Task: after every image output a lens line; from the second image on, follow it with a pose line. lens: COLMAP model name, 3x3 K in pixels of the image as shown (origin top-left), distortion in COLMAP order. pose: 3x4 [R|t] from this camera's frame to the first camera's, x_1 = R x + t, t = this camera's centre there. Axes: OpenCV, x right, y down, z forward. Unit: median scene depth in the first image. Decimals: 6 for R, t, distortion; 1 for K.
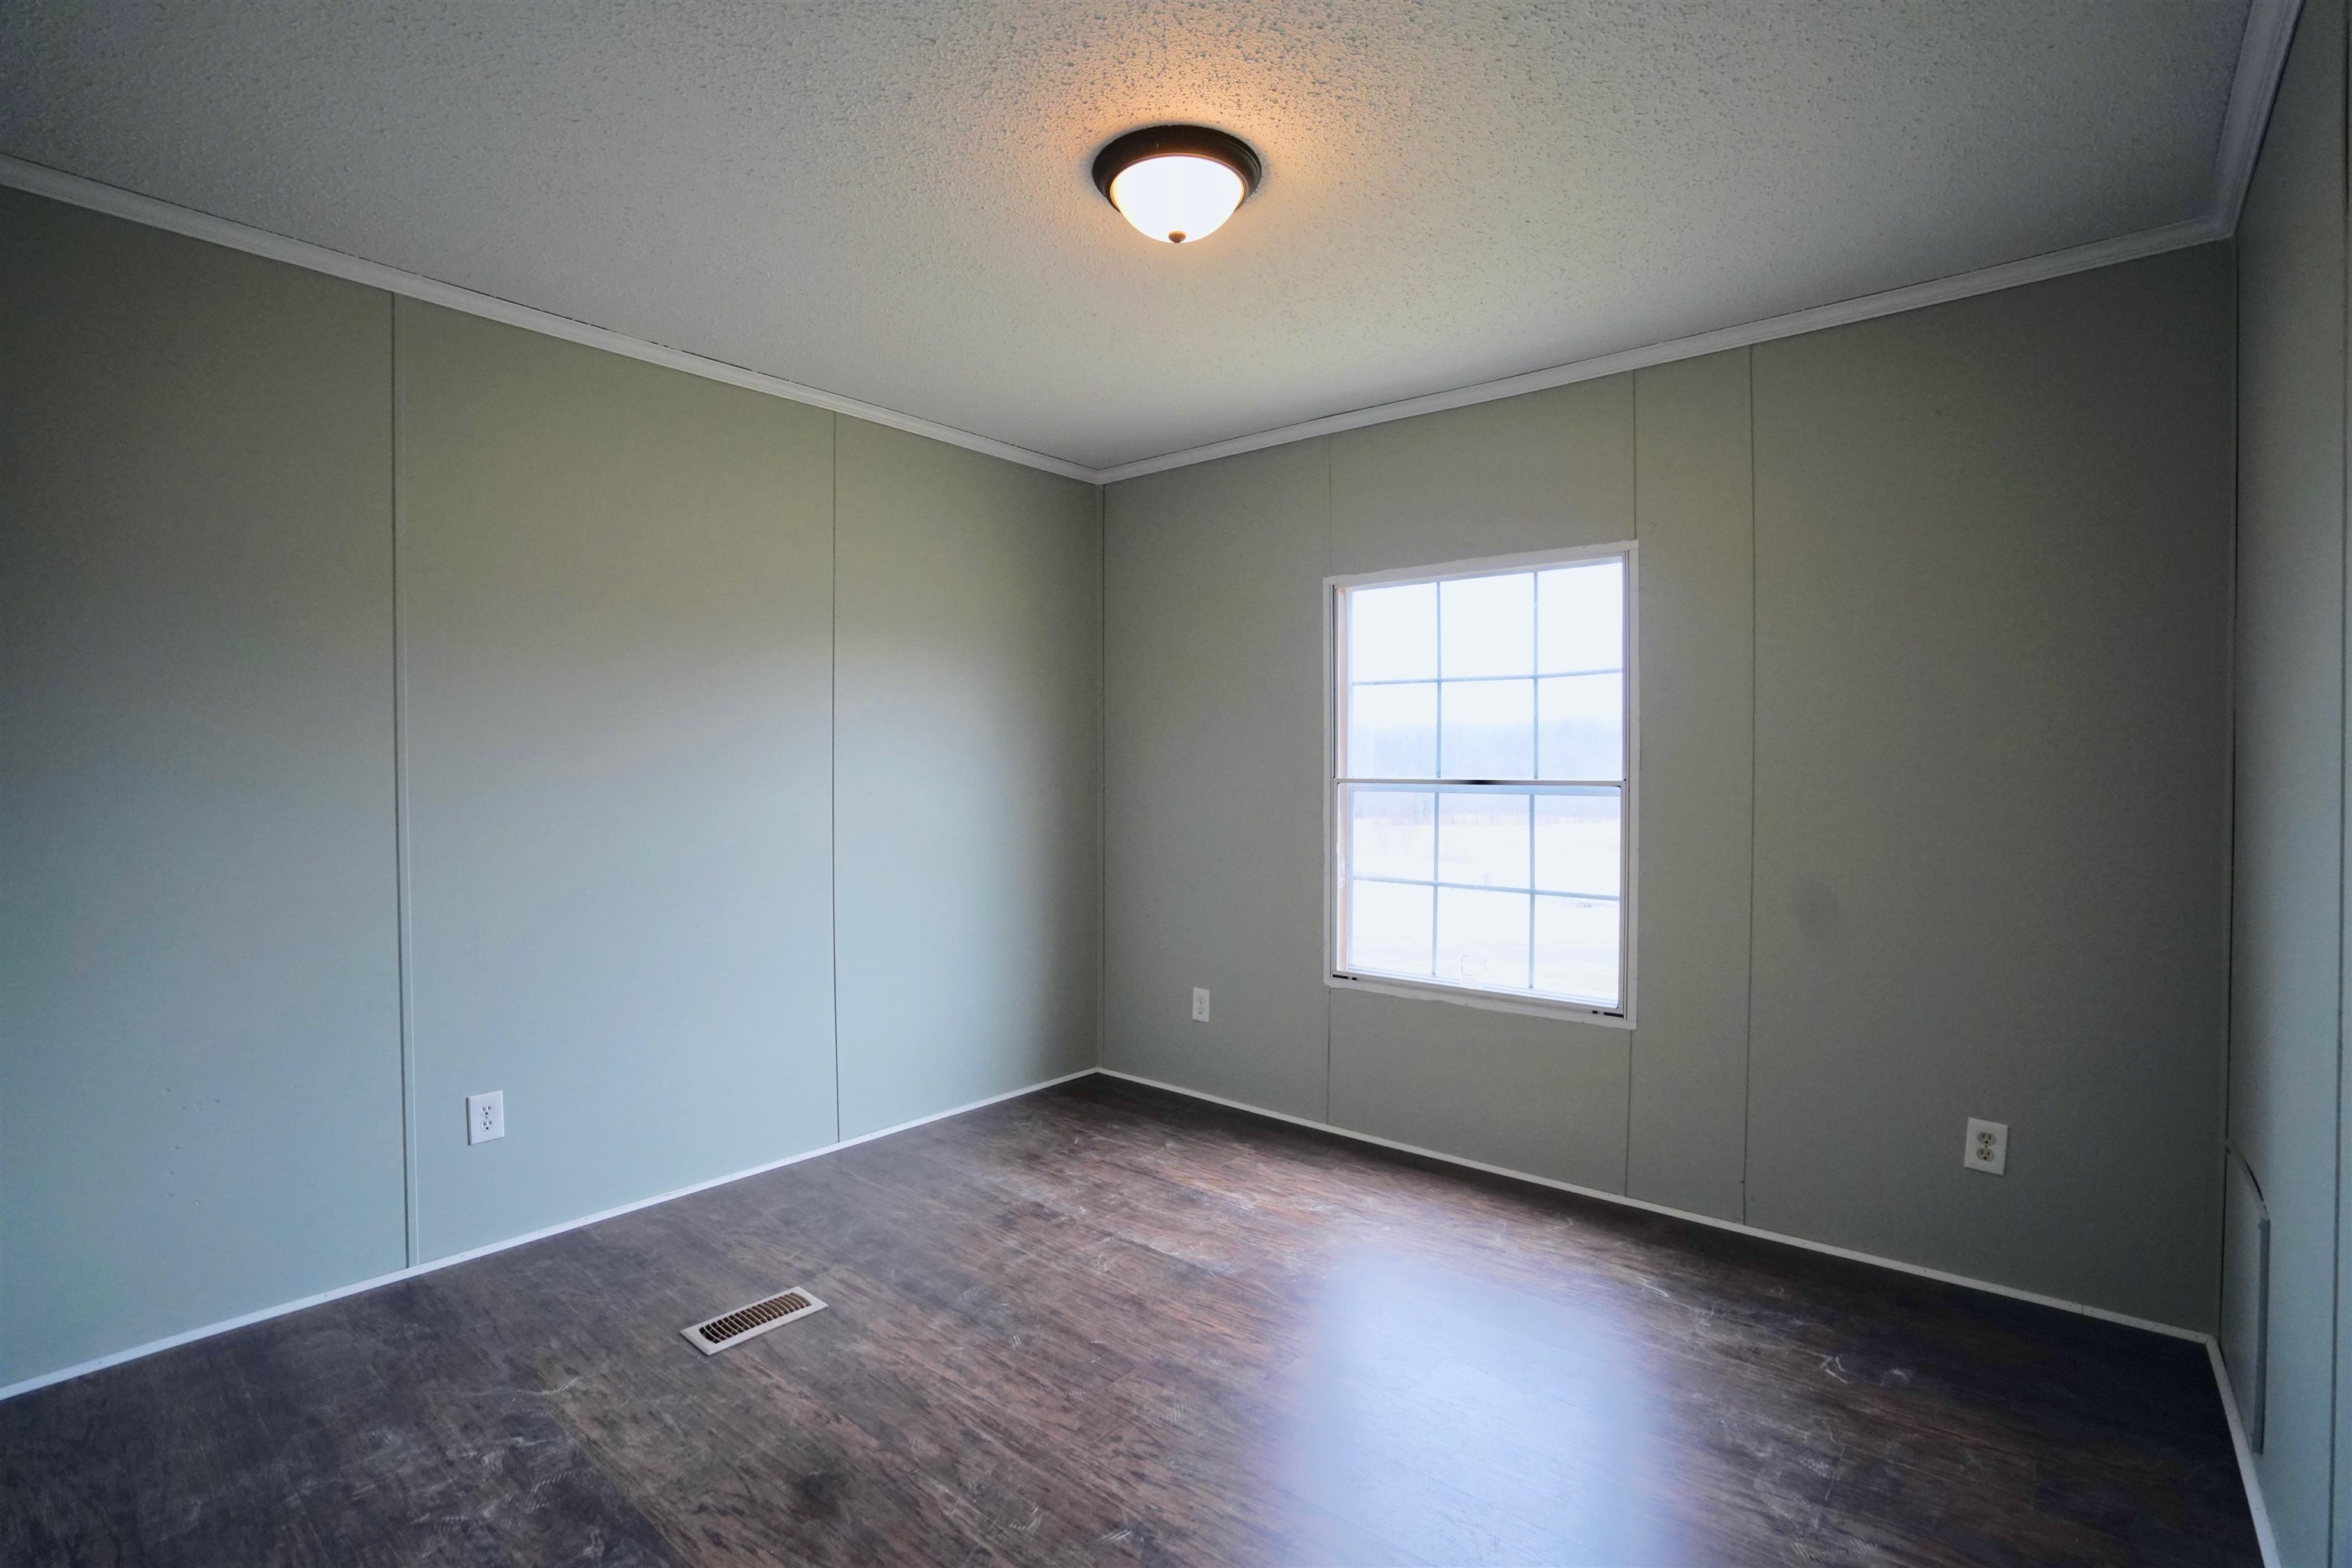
lens RADIAL K [[1107.7, 0, 1174.4], [0, 1107.7, 803.8], [0, 0, 1]] dist [0.000393, 0.000133]
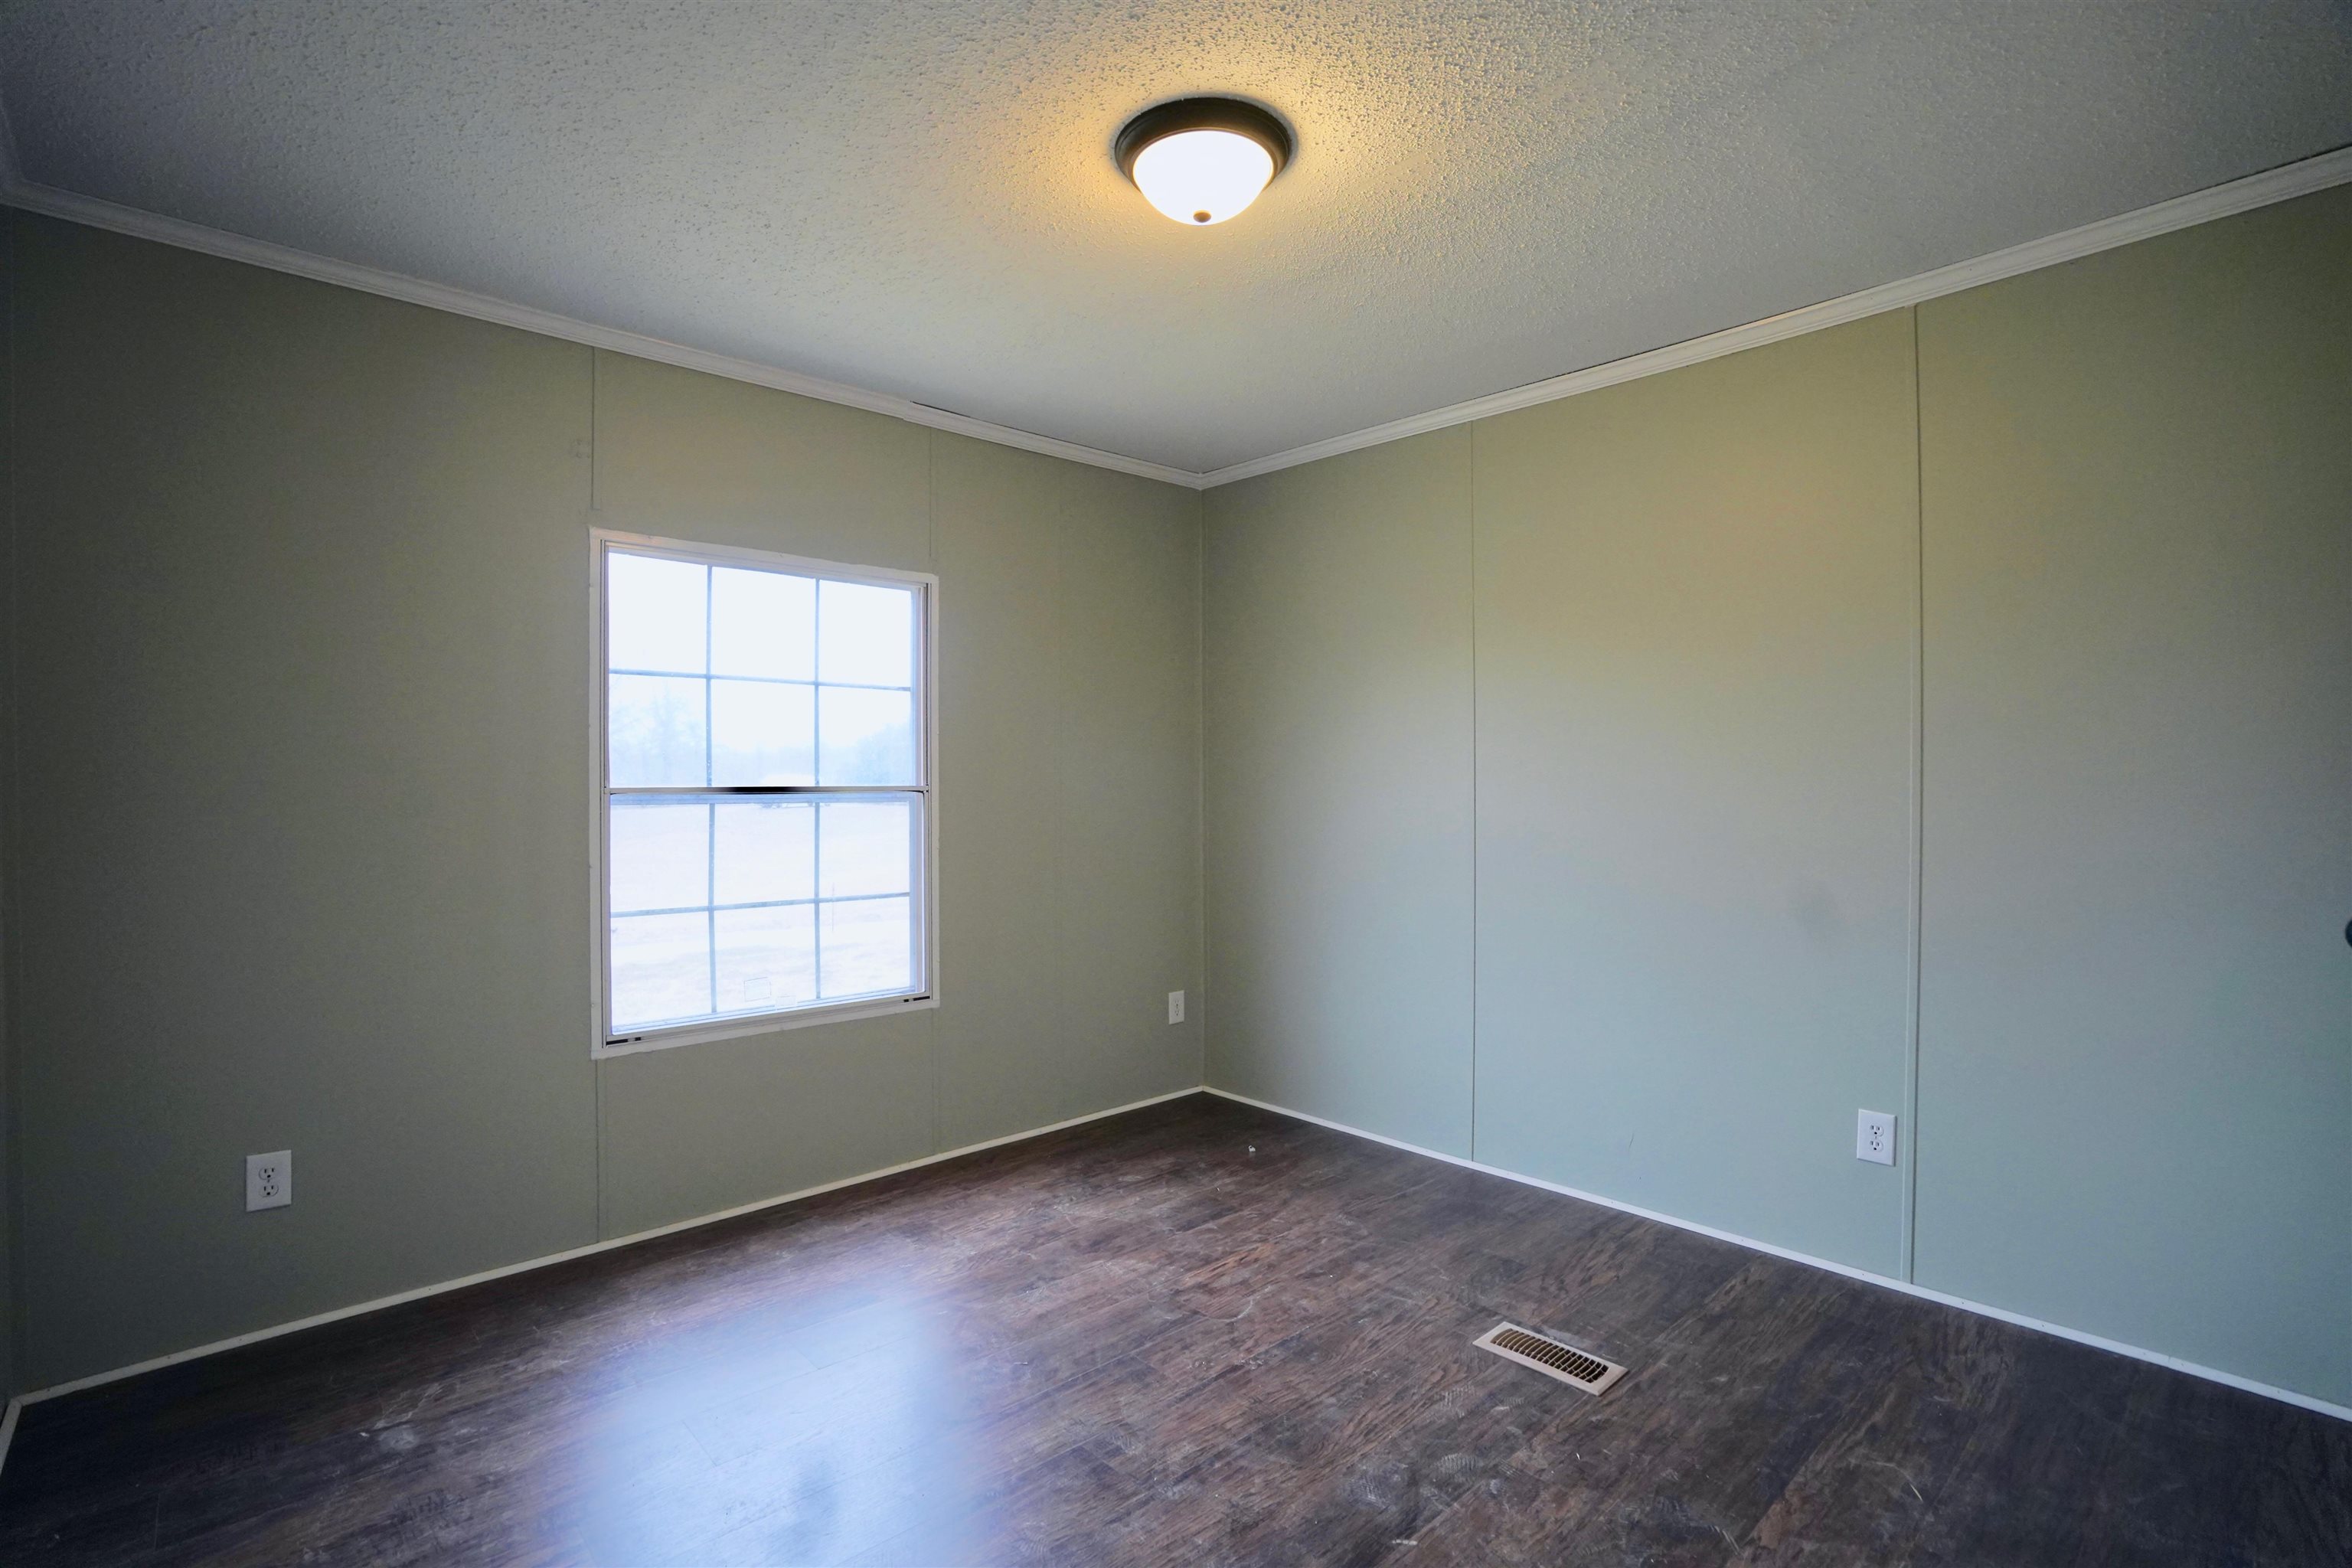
lens RADIAL K [[1186.4, 0, 1175.3], [0, 1186.4, 777.0], [0, 0, 1]] dist [-0.004278, -0.000496]
pose [[0.133855, 0.007492, 0.990973, -0.638807], [0.050797, 0.998605, -0.014411, 0.001324], [-0.989698, 0.052268, 0.133287, 0.510891]]
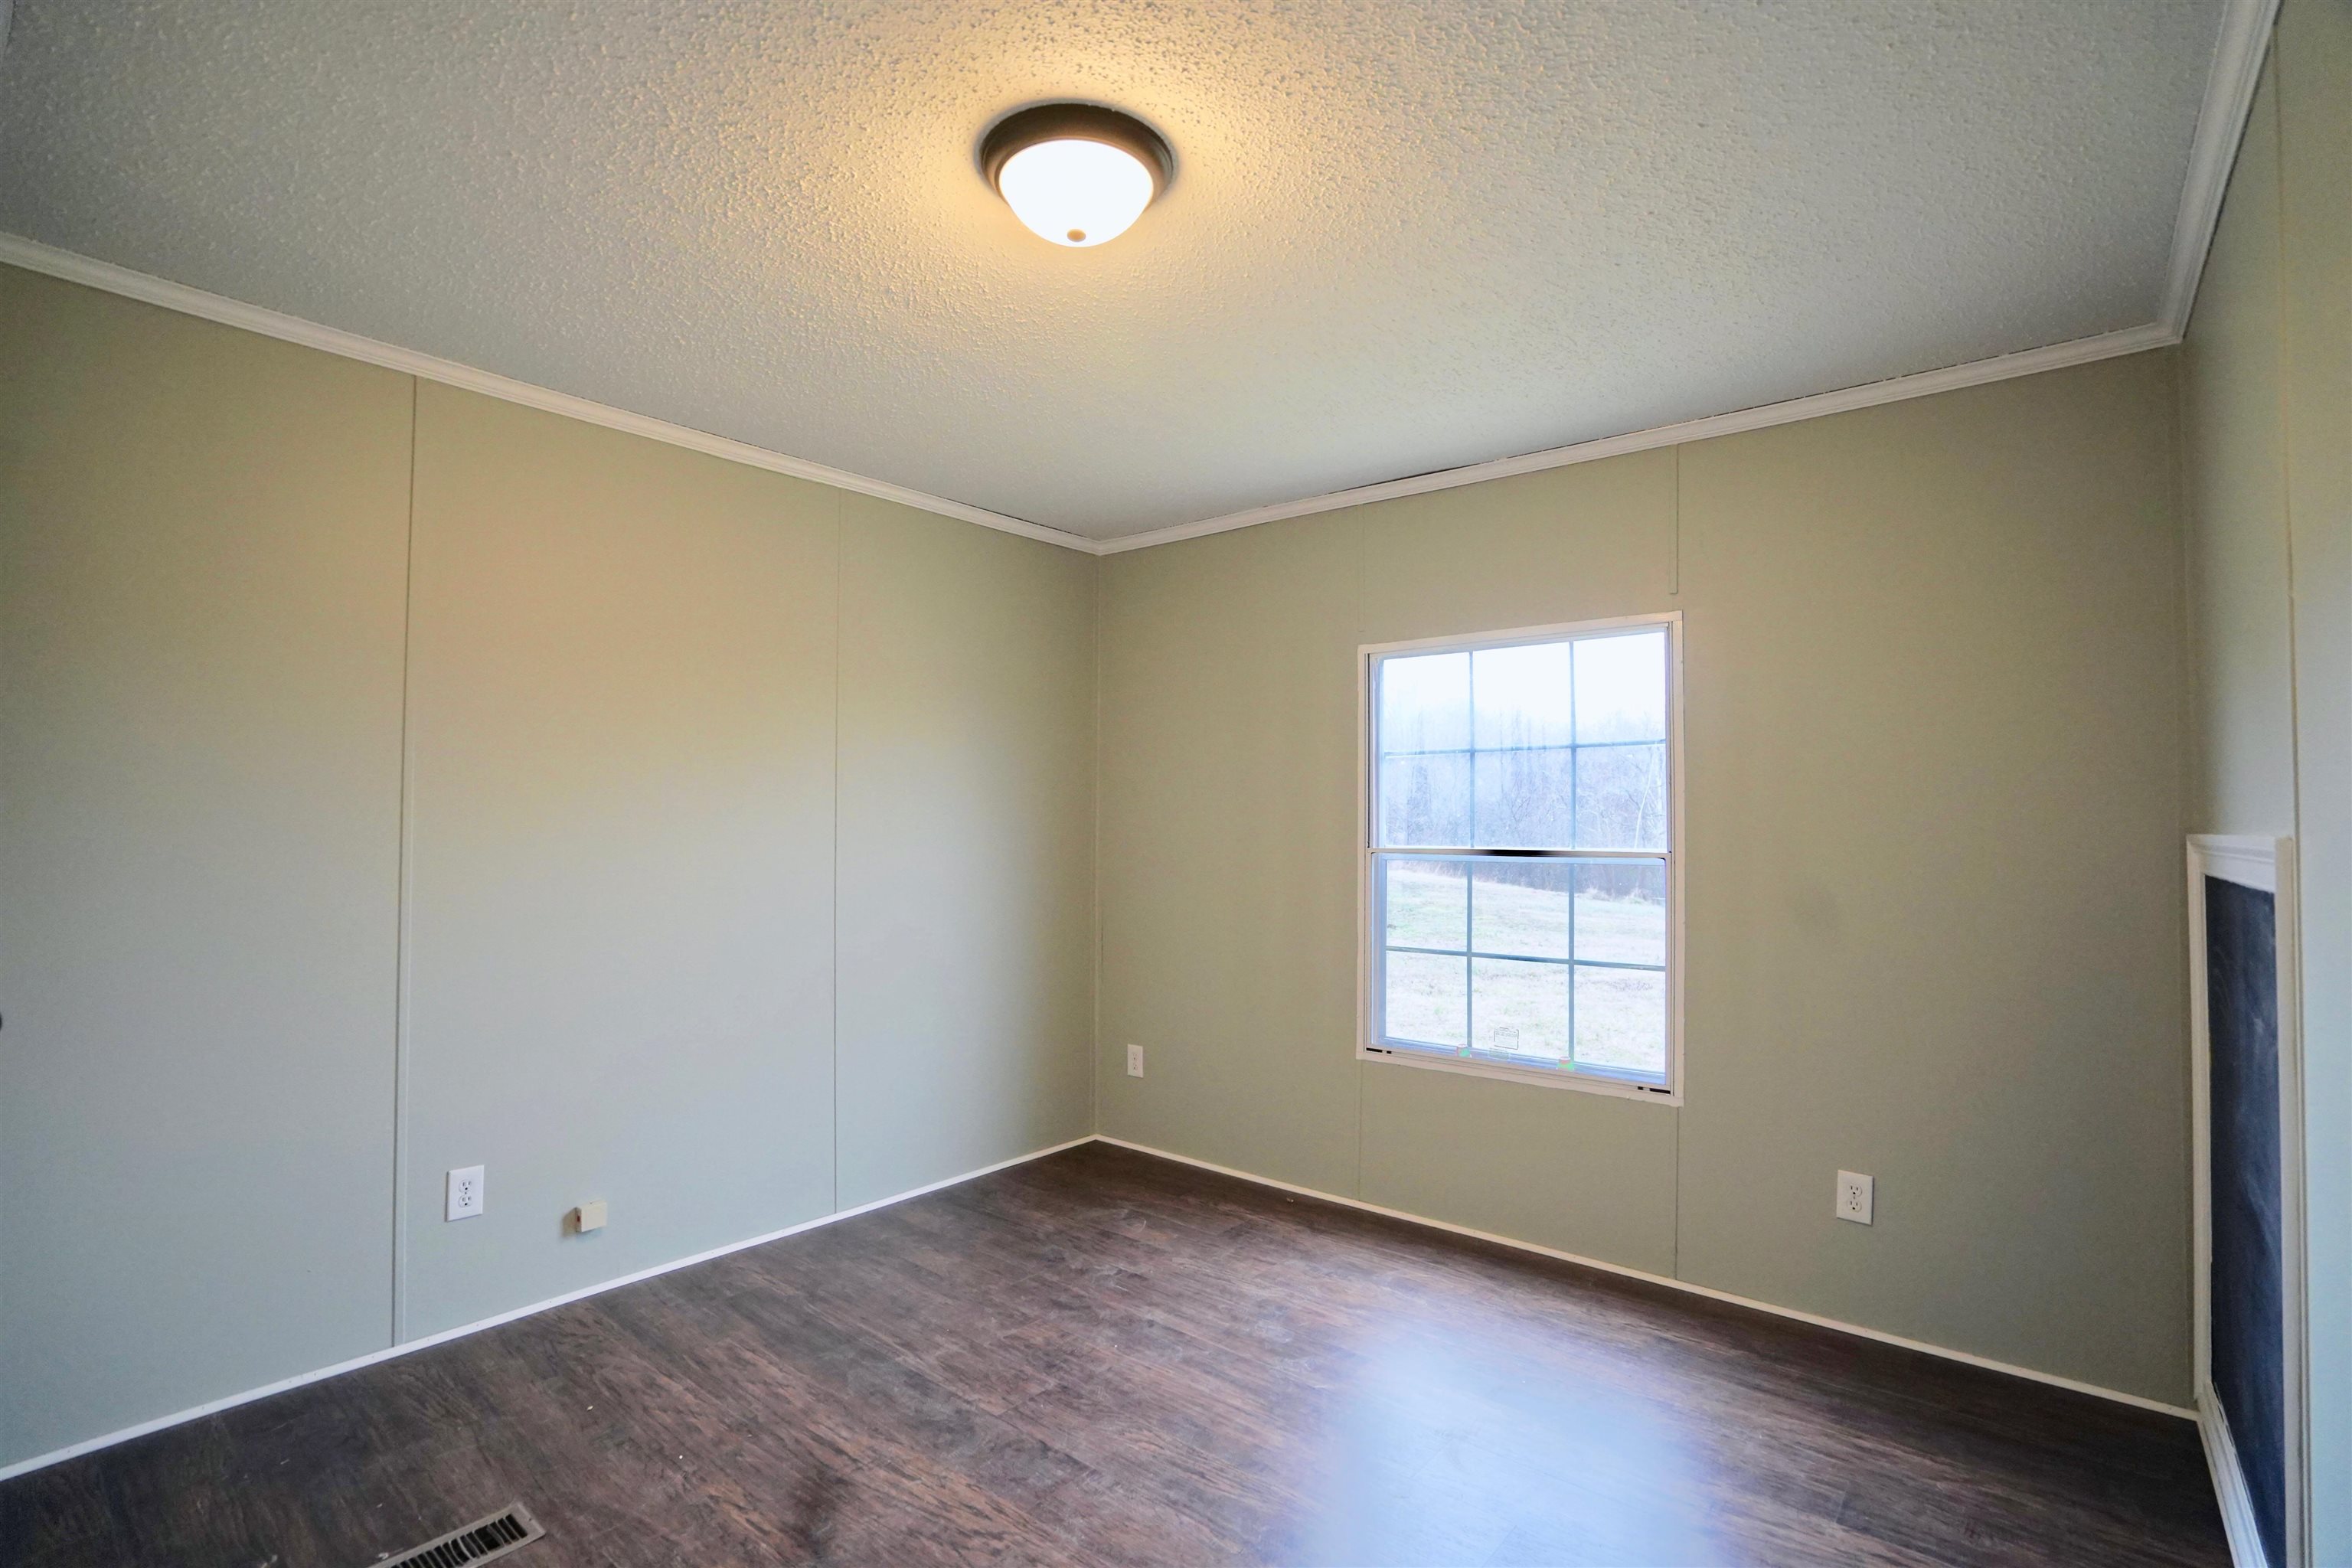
lens RADIAL K [[1095.6, 0, 1202.9], [0, 1095.6, 832.2], [0, 0, 1]] dist [0.000534, -0.000022]
pose [[0.999218, 0.010098, 0.038235, -0.040894], [-0.008737, 0.999328, -0.035592, -0.000870], [-0.038569, 0.035230, 0.998635, 0.032022]]
